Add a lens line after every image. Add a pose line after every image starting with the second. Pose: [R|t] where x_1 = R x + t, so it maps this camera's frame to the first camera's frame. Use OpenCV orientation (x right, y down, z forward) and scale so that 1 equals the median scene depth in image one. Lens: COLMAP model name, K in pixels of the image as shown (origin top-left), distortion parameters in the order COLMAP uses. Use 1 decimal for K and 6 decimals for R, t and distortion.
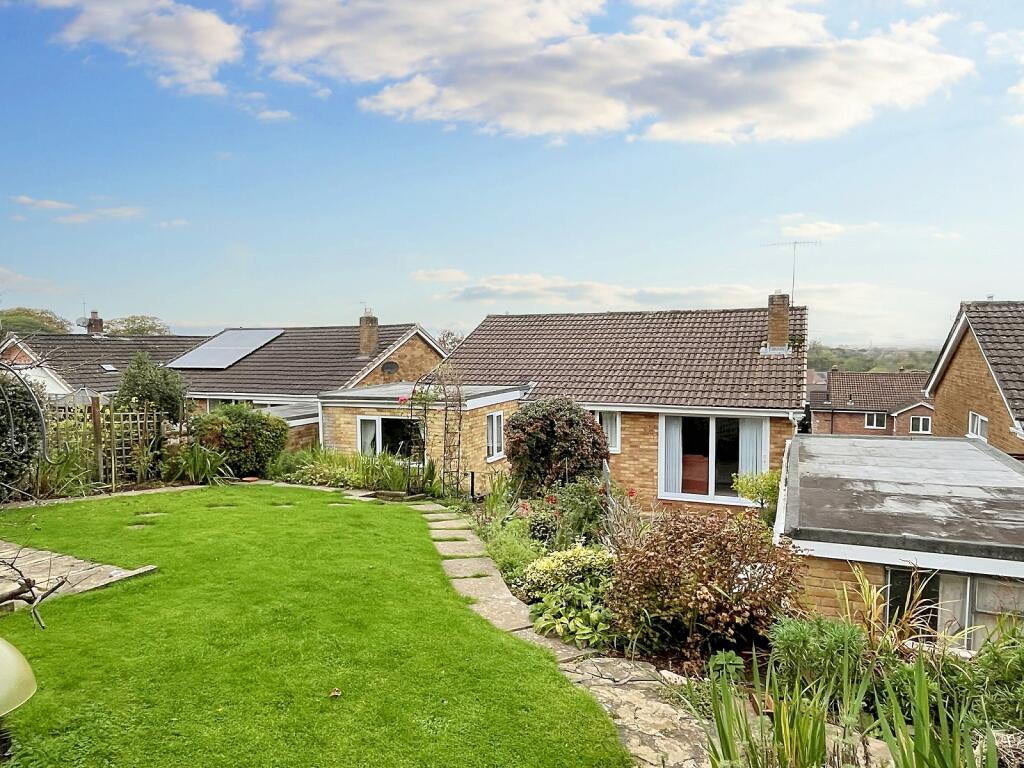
lens RADIAL K [[664.6, 0, 515.2], [0, 664.6, 381.5], [0, 0, 1]] dist [-0.001881, -0.001299]
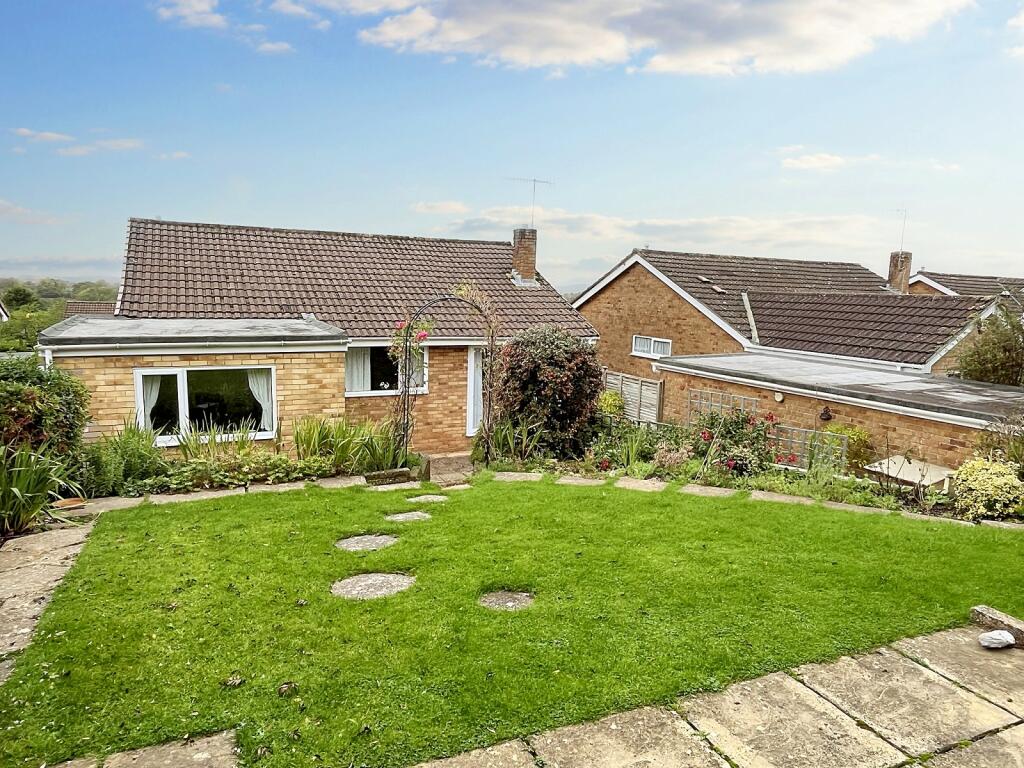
lens RADIAL K [[664.6, 0, 513.5], [0, 664.6, 388.6], [0, 0, 1]] dist [-0.001881, -0.001299]
pose [[0.655275, -0.088226, 0.750221, -0.445124], [0.009384, 0.994030, 0.108701, 0.006380], [-0.755332, -0.064189, 0.652191, 0.336907]]
